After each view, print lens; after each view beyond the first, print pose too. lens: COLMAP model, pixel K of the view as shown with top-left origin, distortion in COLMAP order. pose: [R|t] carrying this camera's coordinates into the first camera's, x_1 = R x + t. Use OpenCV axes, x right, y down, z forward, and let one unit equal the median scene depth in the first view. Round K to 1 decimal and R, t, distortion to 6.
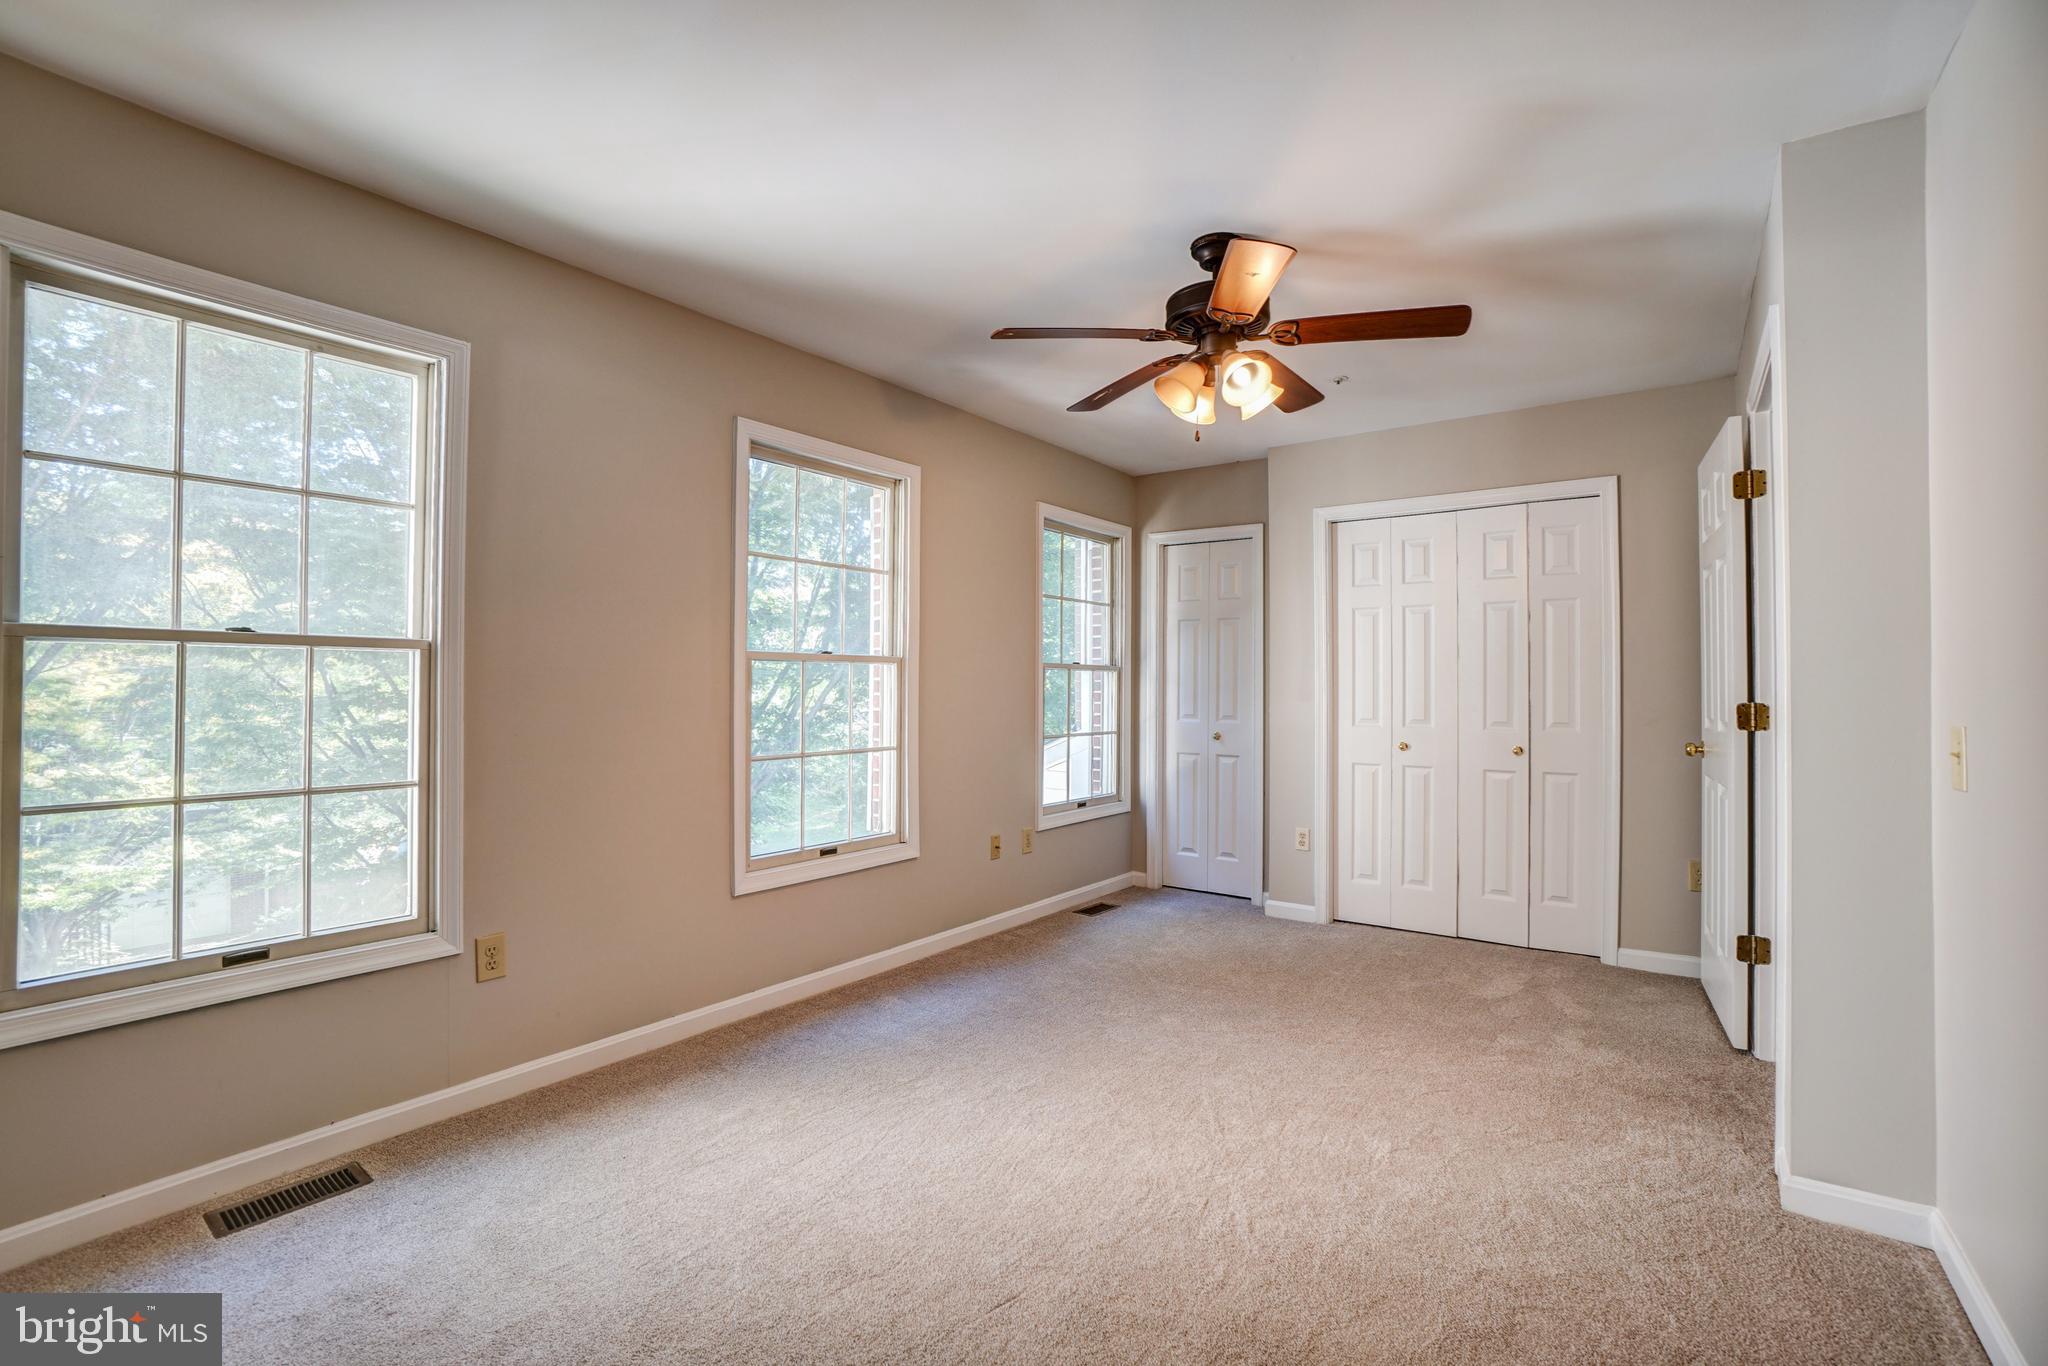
lens RADIAL K [[904.1, 0, 1018.1], [0, 904.1, 676.3], [0, 0, 1]] dist [-0.065889, 0.023662]
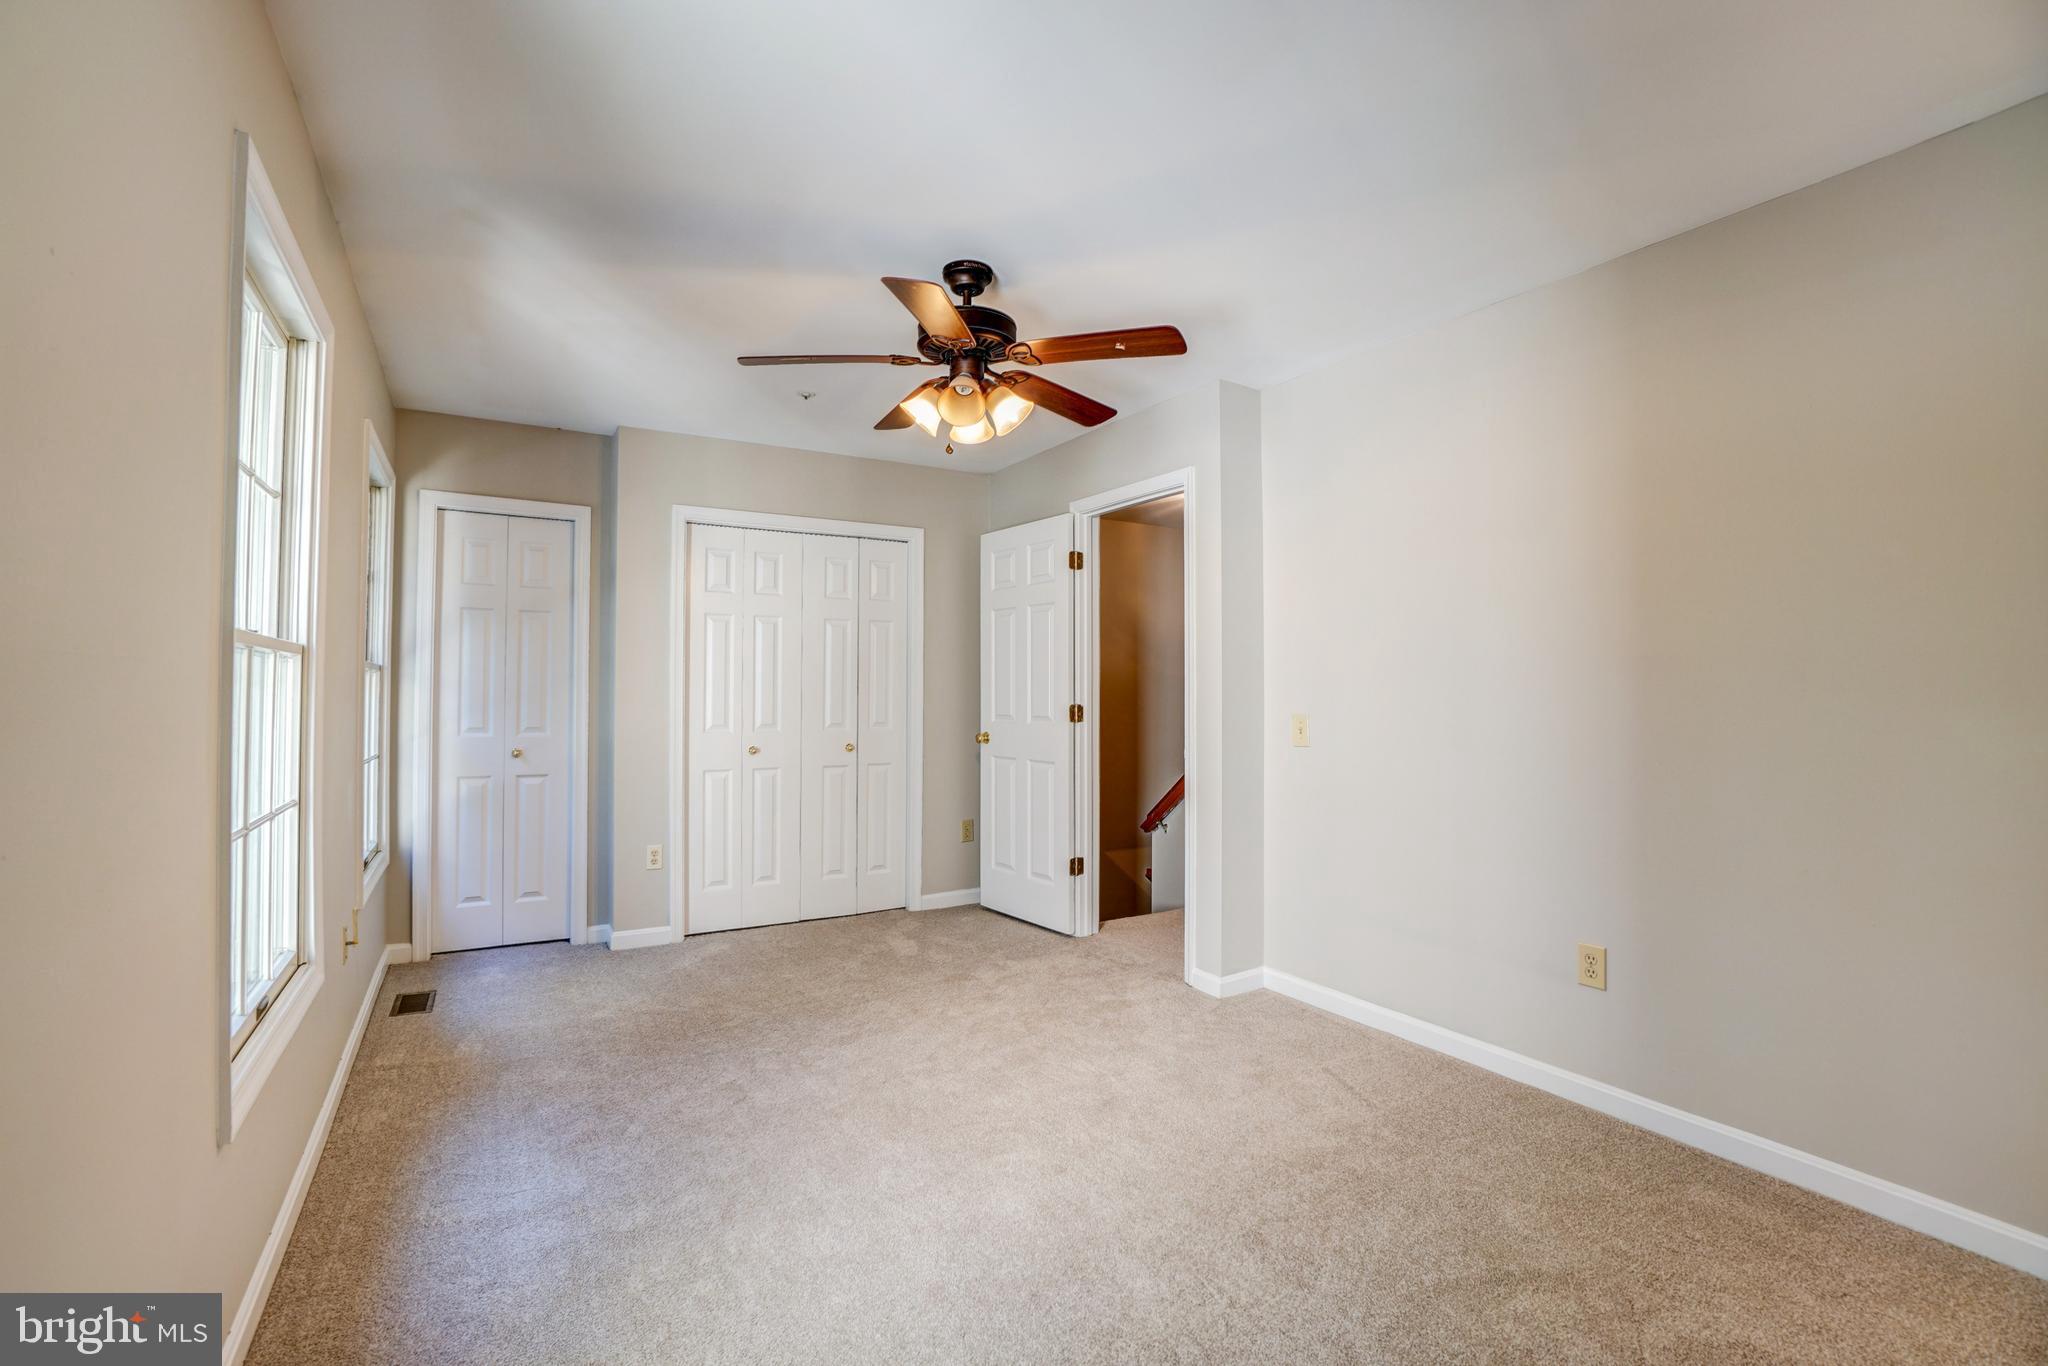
lens RADIAL K [[904.1, 0, 1018.1], [0, 904.1, 676.3], [0, 0, 1]] dist [-0.065889, 0.023662]
pose [[0.380139, 0.014197, 0.924820, -0.419242], [-0.012274, 0.999872, -0.010304, -0.000787], [-0.924848, -0.007434, 0.380265, 0.317777]]
